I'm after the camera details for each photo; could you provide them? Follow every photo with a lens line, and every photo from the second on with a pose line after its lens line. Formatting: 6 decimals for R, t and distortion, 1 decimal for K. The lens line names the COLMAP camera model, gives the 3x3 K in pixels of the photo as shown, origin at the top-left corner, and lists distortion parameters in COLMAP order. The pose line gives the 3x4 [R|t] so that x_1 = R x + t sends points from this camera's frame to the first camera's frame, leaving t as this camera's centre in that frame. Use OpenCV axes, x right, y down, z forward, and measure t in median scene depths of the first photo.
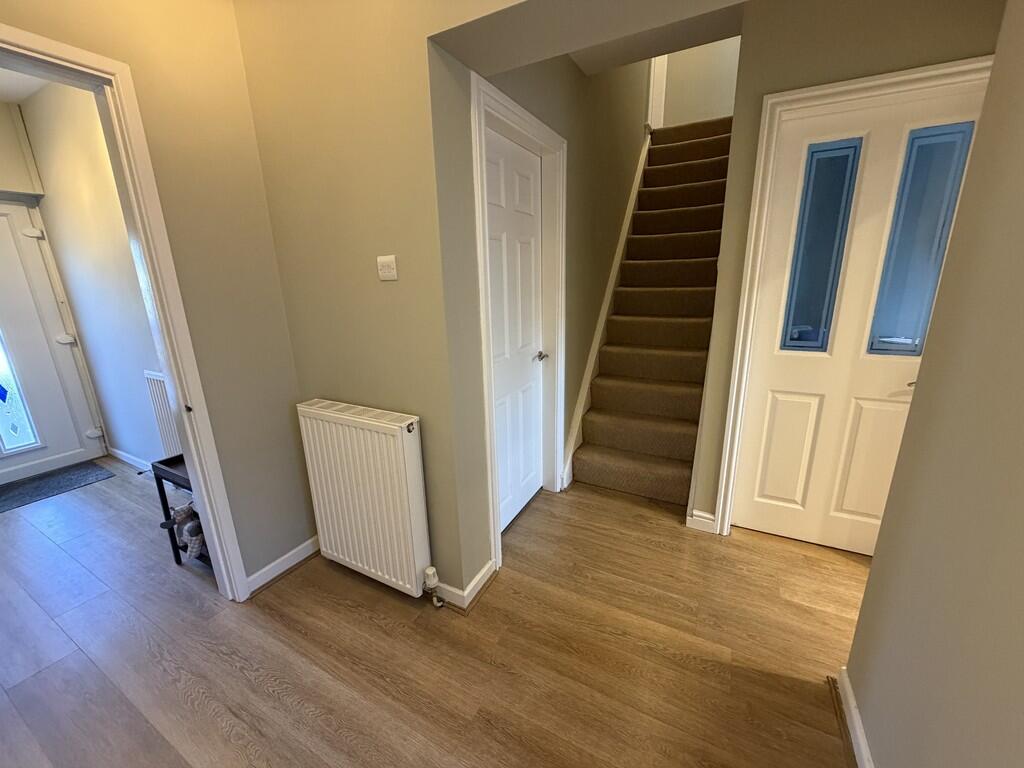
lens RADIAL K [[407.9, 0, 509.3], [0, 407.9, 385.5], [0, 0, 1]] dist [-0.001297, 0.000029]
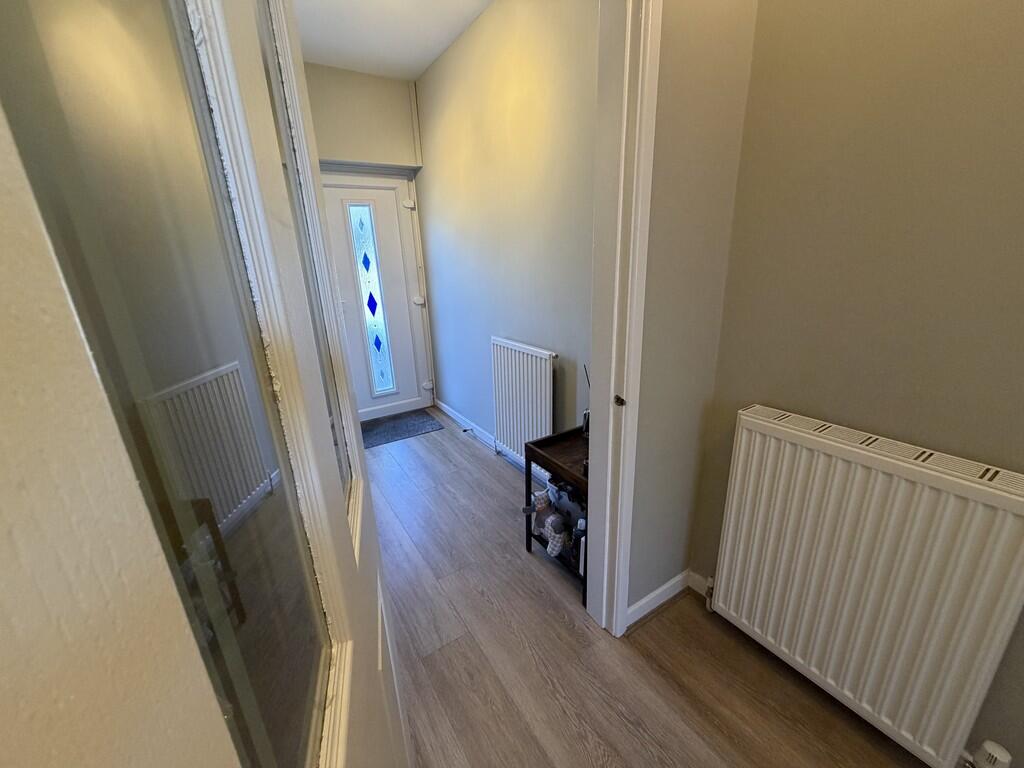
lens RADIAL K [[407.9, 0, 513.8], [0, 407.9, 383.2], [0, 0, 1]] dist [-0.001297, 0.000029]
pose [[0.881162, 0.135352, -0.453027, -0.344779], [-0.109108, 0.990499, 0.083713, -0.010667], [0.460053, -0.024336, 0.887558, 0.124239]]
